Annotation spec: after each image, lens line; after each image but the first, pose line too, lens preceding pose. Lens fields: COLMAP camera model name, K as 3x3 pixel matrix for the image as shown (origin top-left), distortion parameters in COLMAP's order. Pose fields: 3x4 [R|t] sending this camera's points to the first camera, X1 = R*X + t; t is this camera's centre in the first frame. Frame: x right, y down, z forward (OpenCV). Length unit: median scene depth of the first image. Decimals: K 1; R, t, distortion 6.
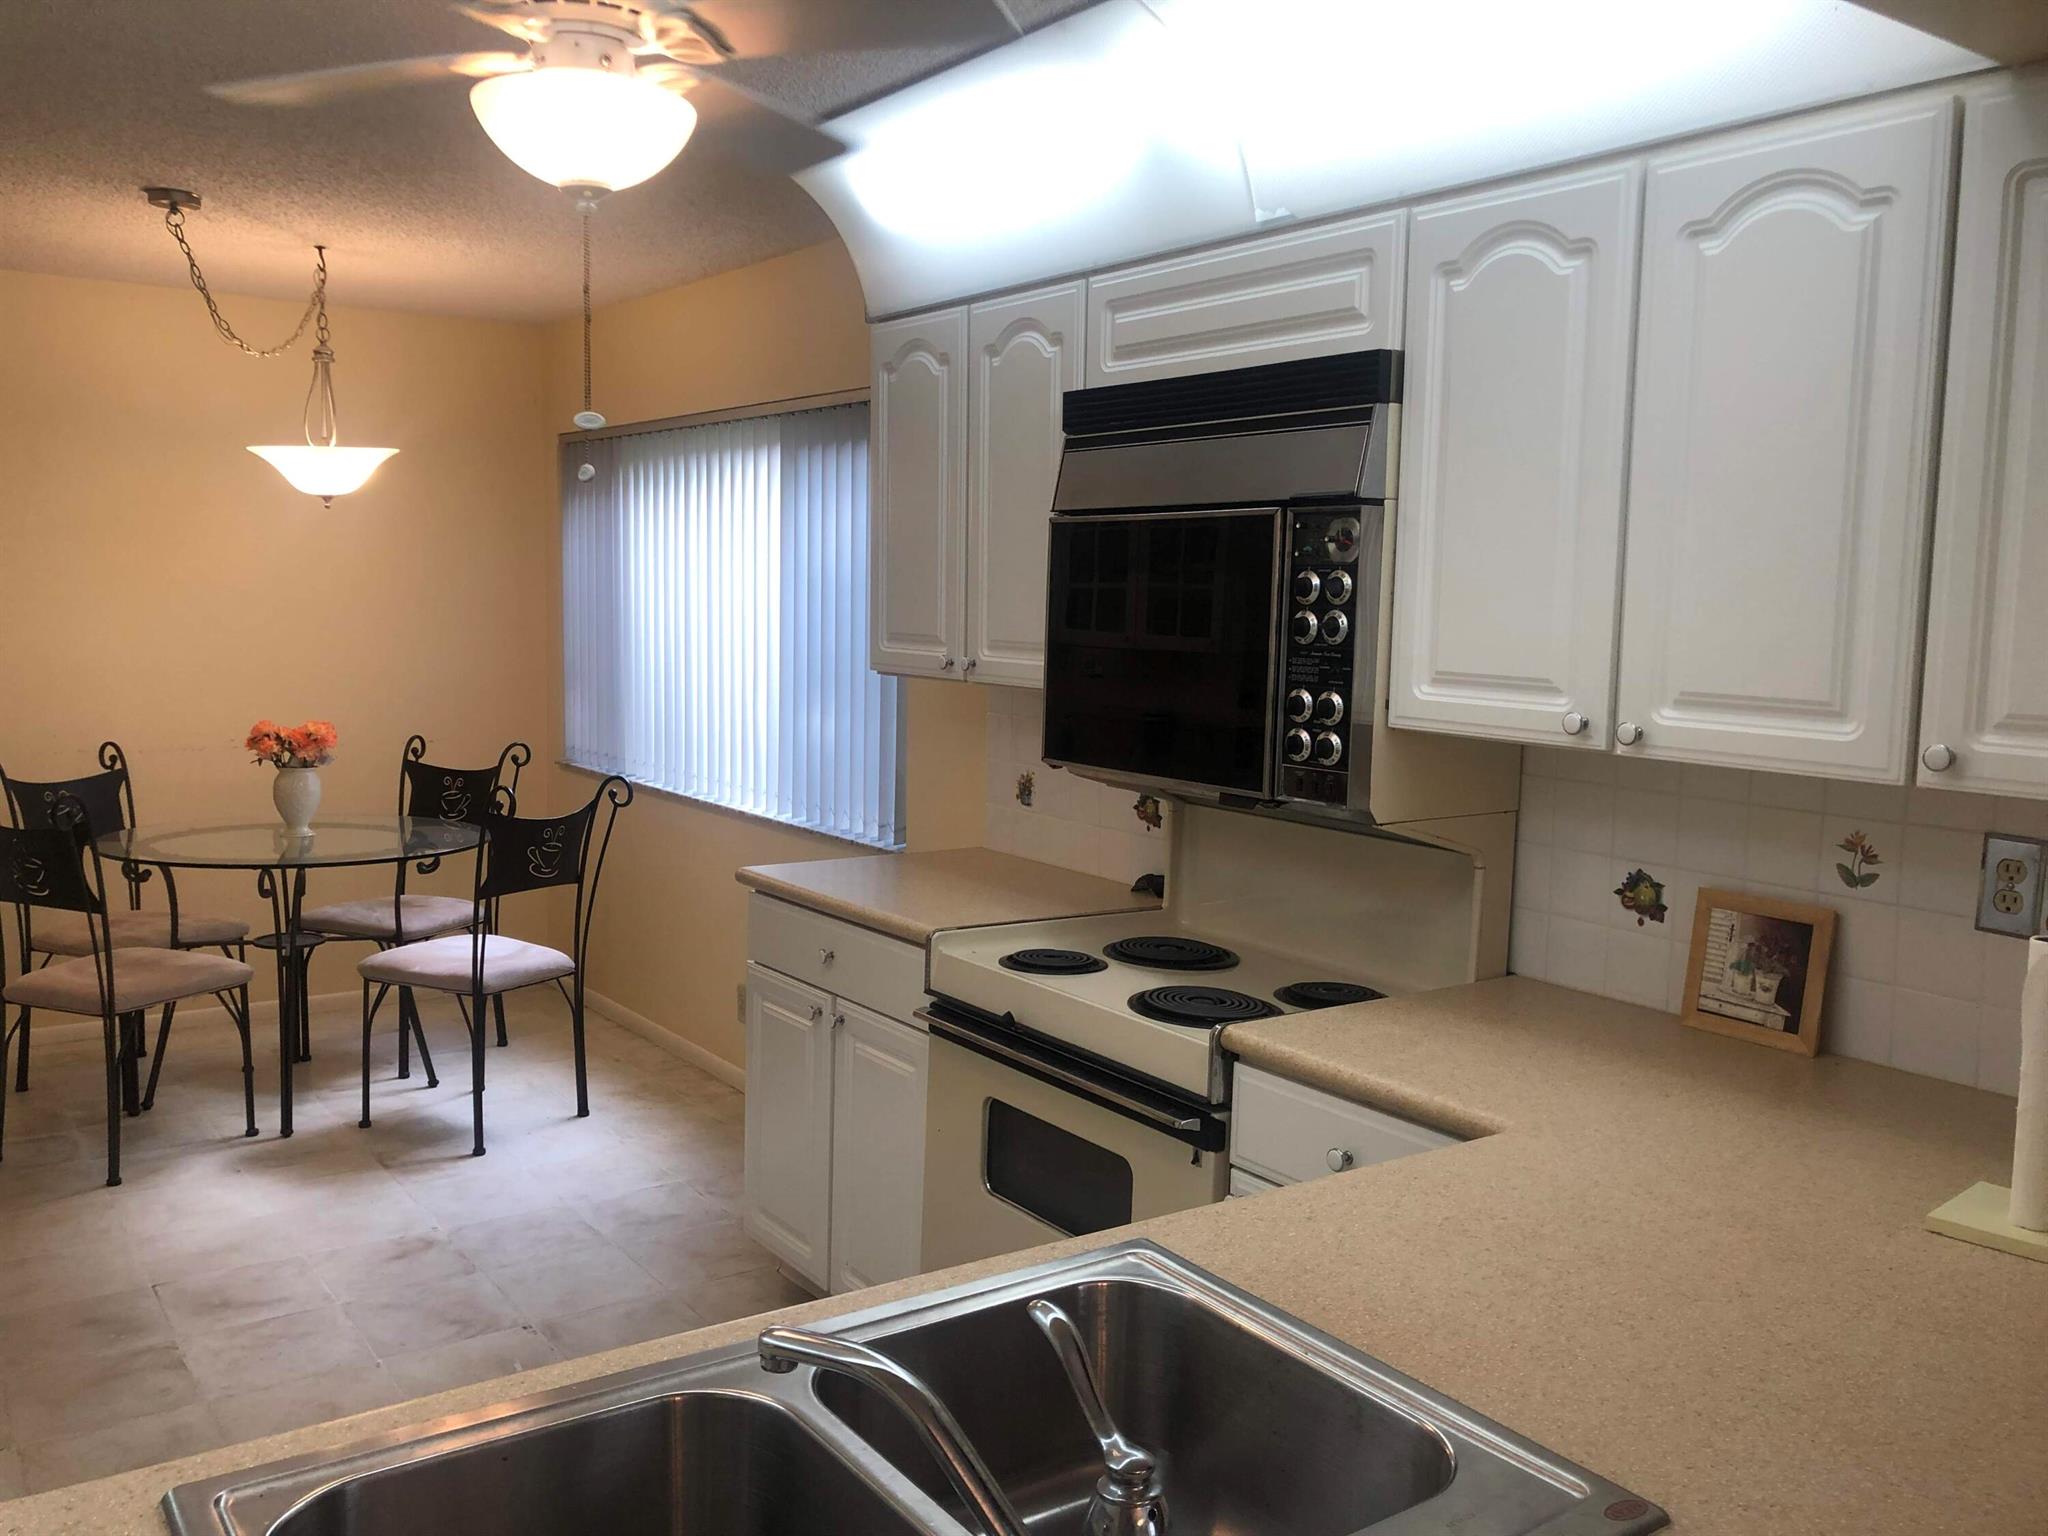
lens RADIAL K [[1687.4, 0, 1024.0], [0, 1687.4, 768.0], [0, 0, 1]] dist [0.004835, -0.011267]
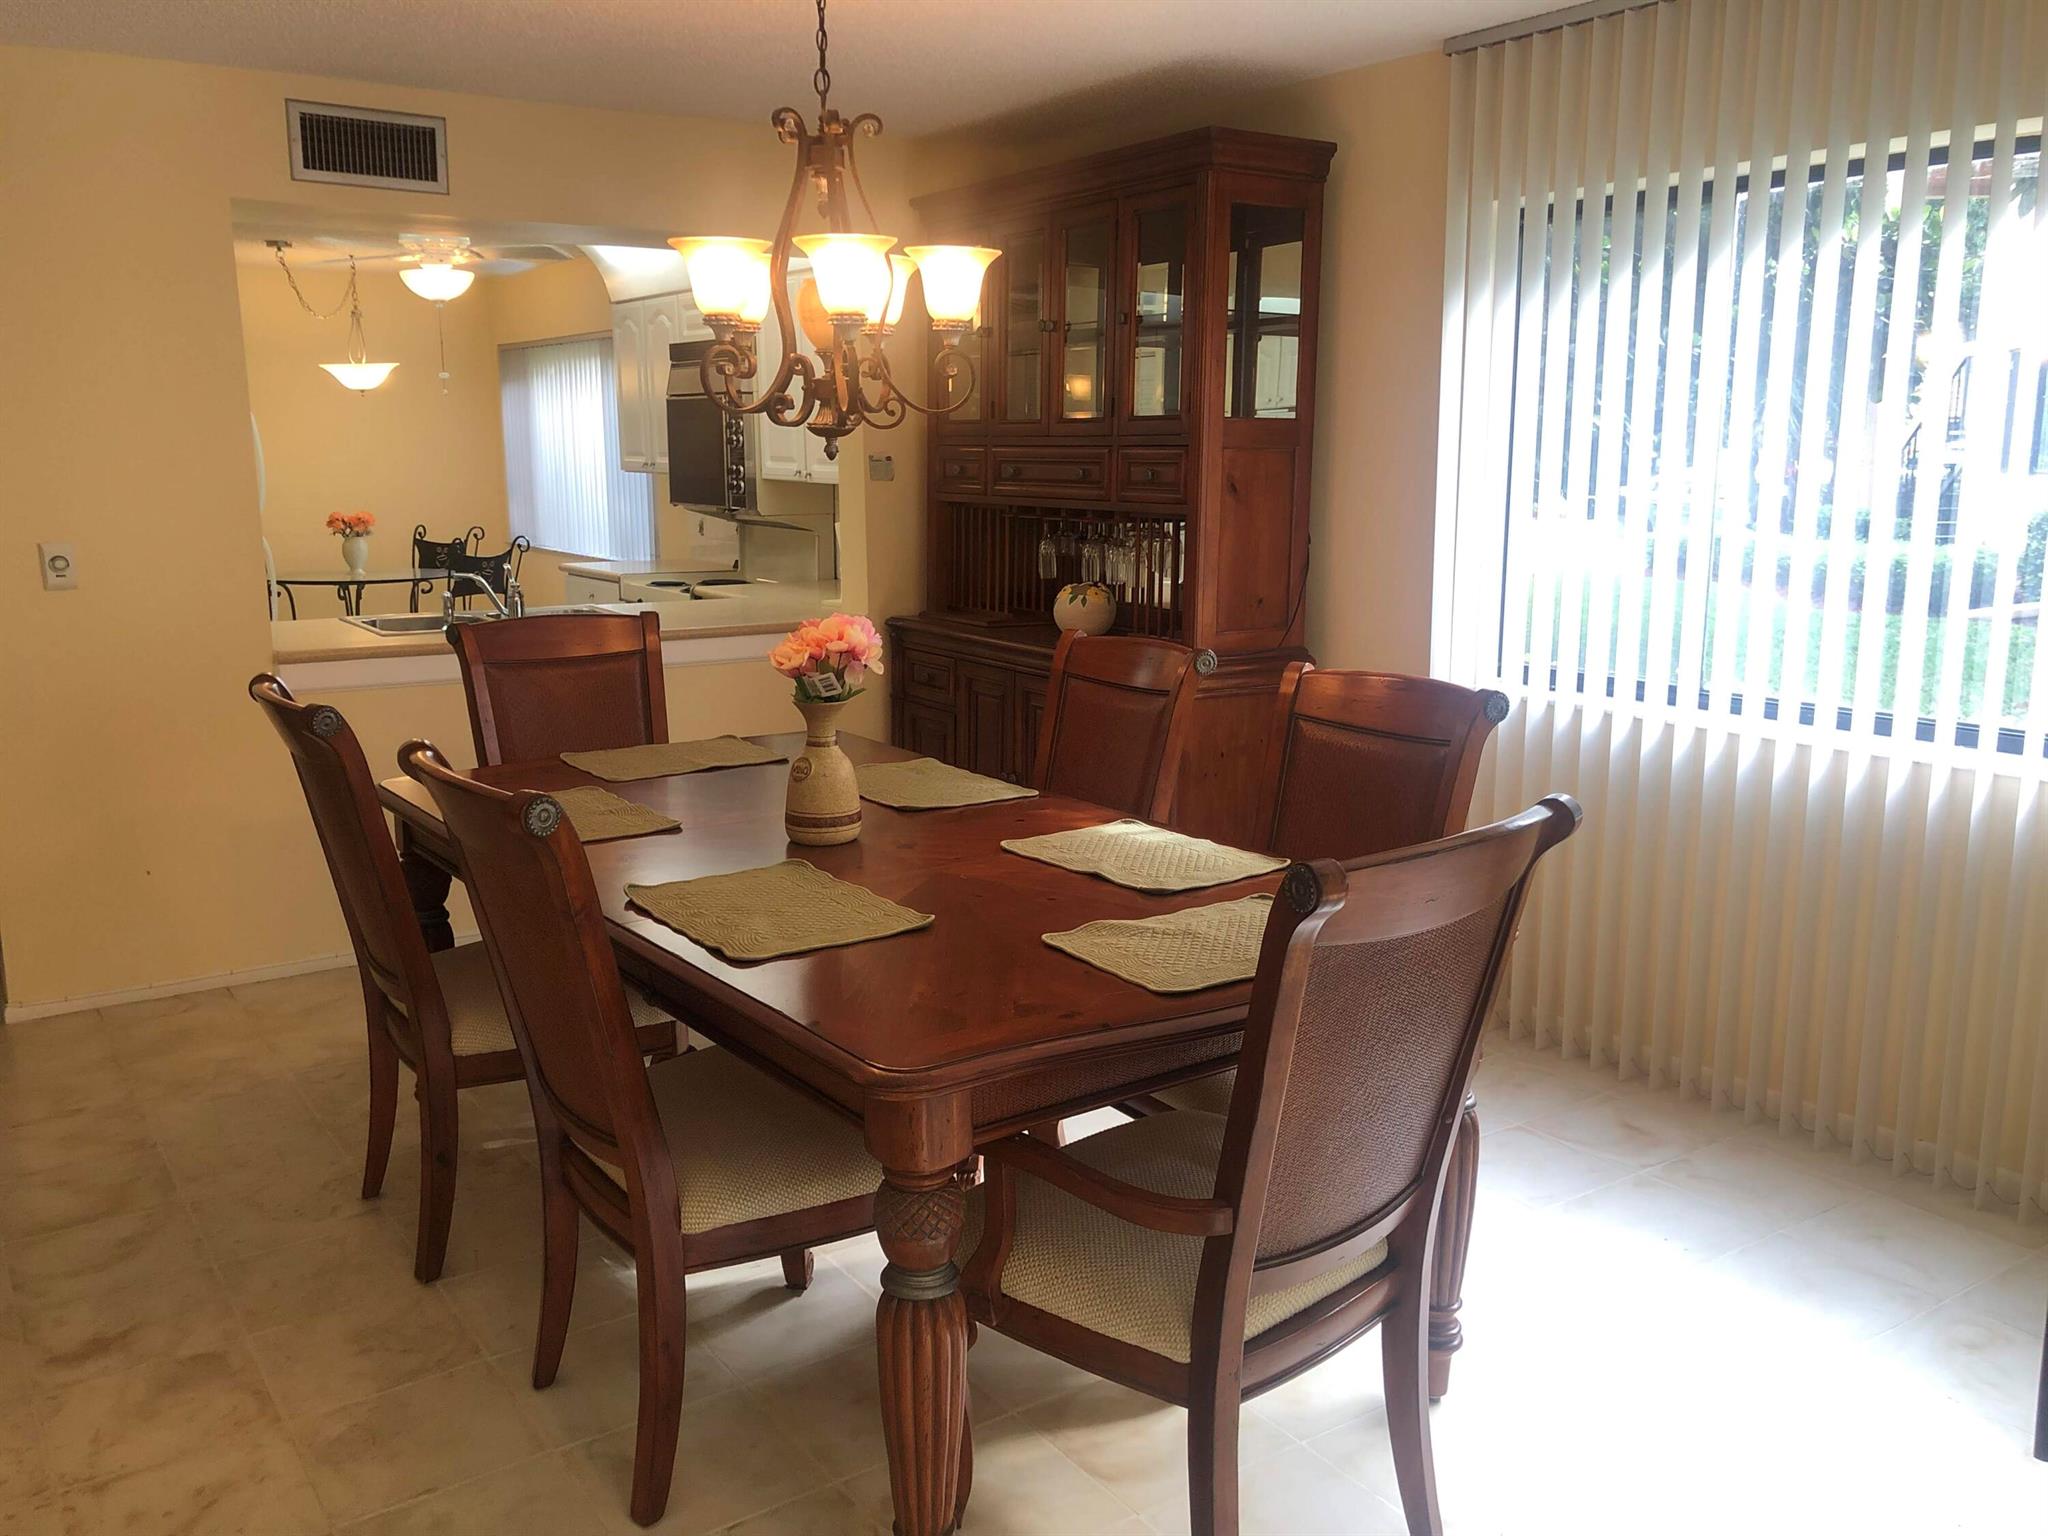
lens RADIAL K [[1747.1, 0, 1000.4], [0, 1747.1, 739.2], [0, 0, 1]] dist [0.034905, -0.004086]
pose [[0.998412, -0.020041, -0.052657, 0.710738], [0.023550, 0.997483, 0.066881, 0.205543], [0.051184, -0.068015, 0.996371, -1.705258]]
